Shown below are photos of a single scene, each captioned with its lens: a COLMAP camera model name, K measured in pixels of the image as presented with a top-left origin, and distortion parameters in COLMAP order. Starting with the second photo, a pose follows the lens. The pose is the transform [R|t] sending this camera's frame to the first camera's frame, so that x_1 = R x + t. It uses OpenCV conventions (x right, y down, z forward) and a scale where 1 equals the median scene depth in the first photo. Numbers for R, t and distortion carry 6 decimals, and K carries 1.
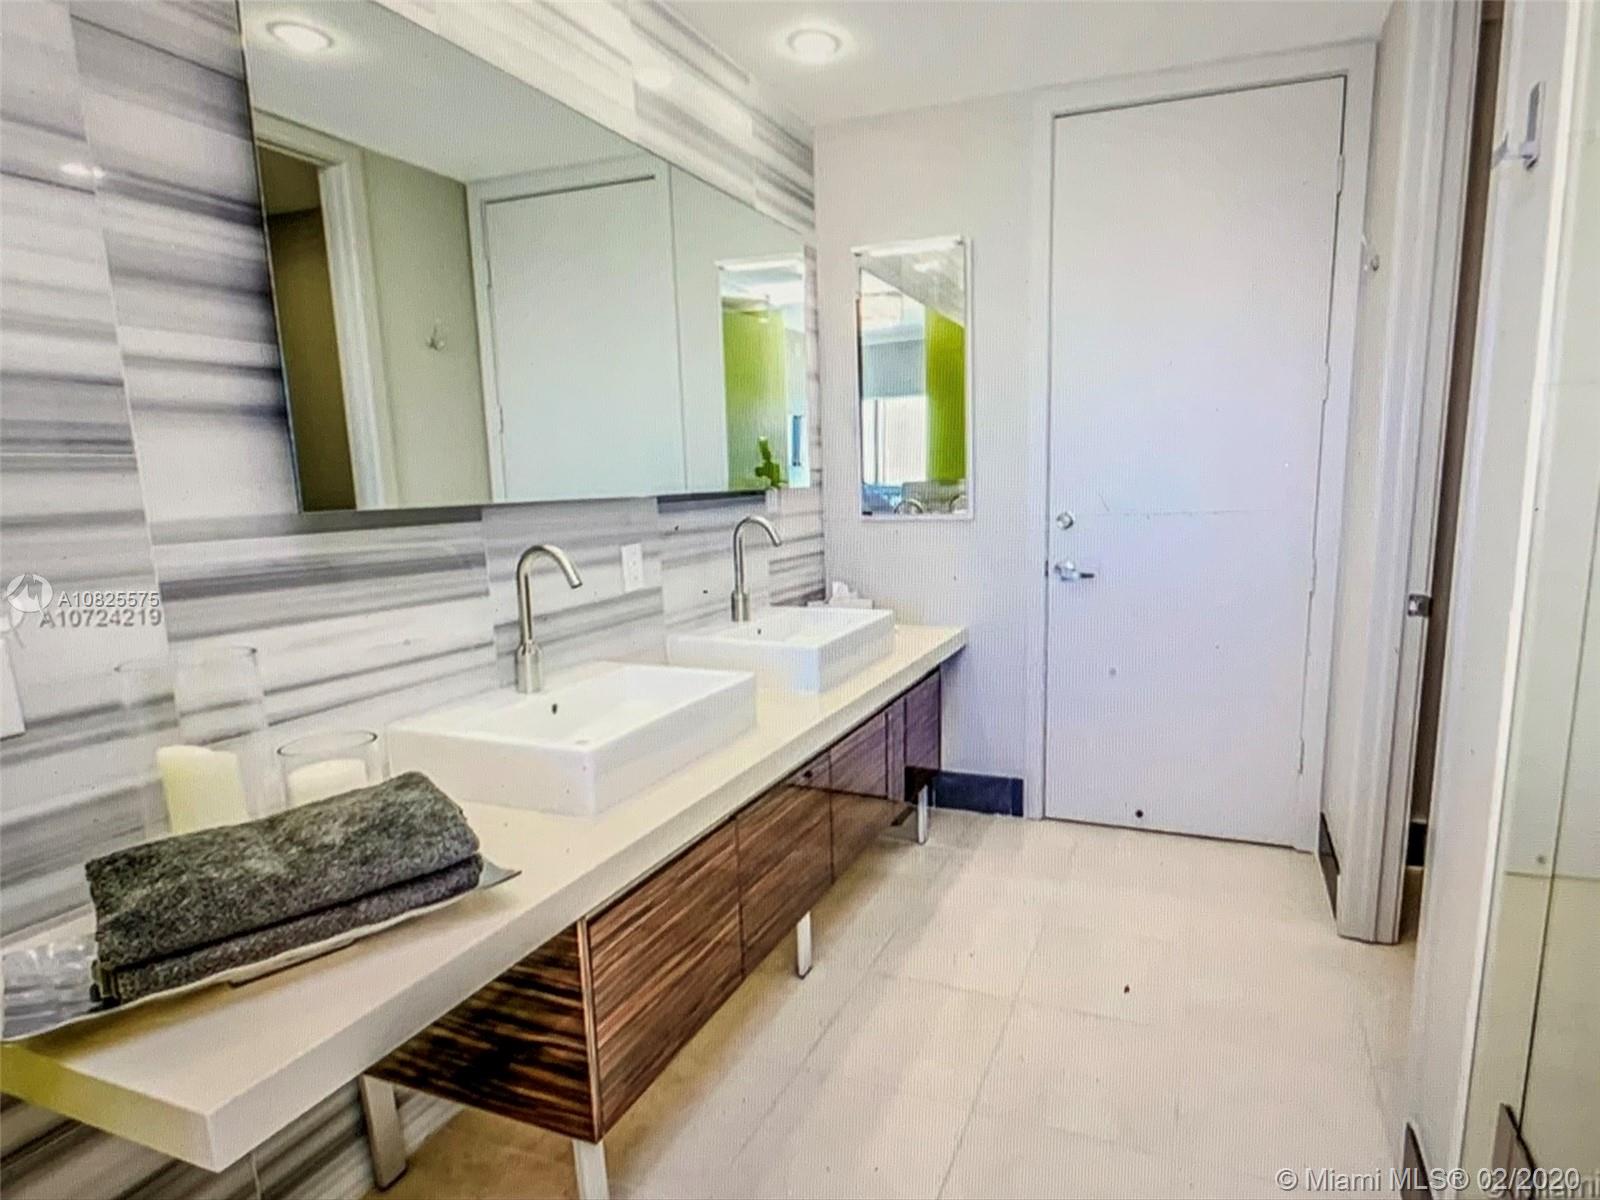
lens RADIAL K [[879.2, 0, 860.2], [0, 879.2, 600.9], [0, 0, 1]] dist [0.034693, -0.014870]
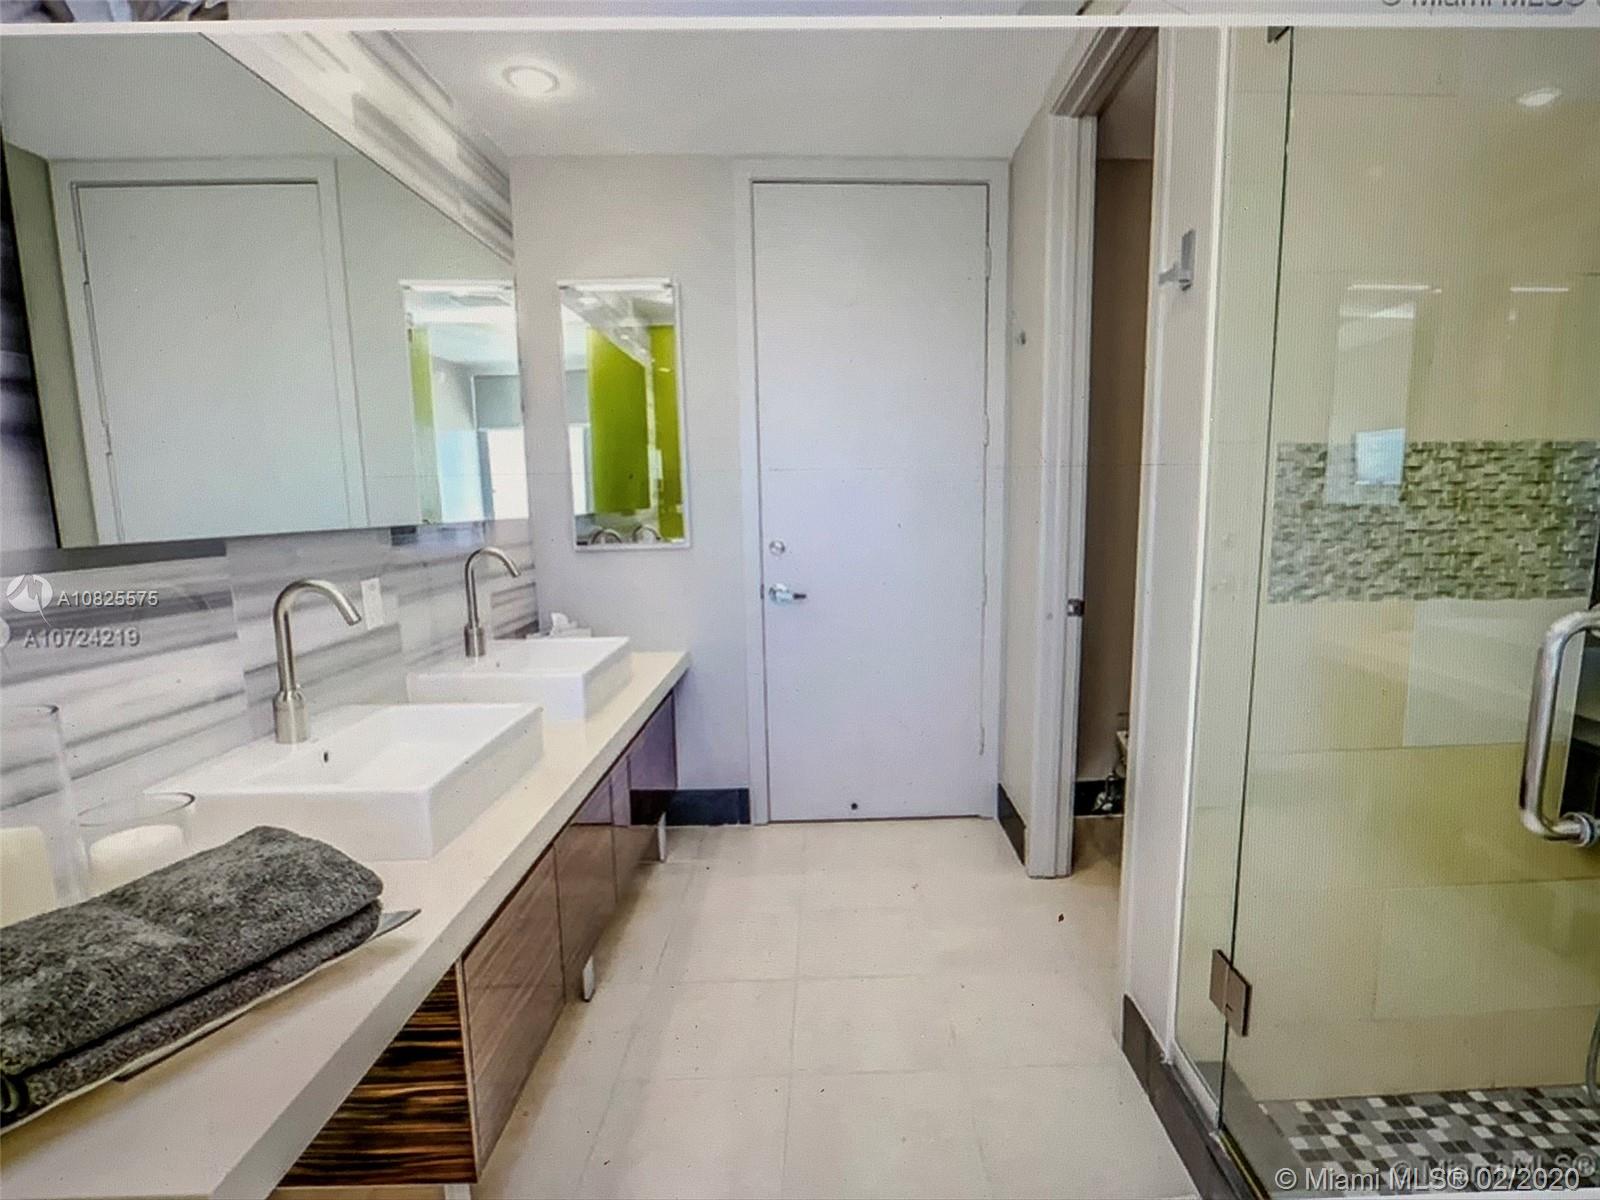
lens RADIAL K [[839.8, 0, 863.6], [0, 839.8, 616.6], [0, 0, 1]] dist [-0.003497, -0.000734]
pose [[0.930311, -0.047955, 0.363624, -0.130220], [0.052130, 0.998639, -0.001671, 0.006219], [-0.363049, 0.020511, 0.931544, -0.018336]]
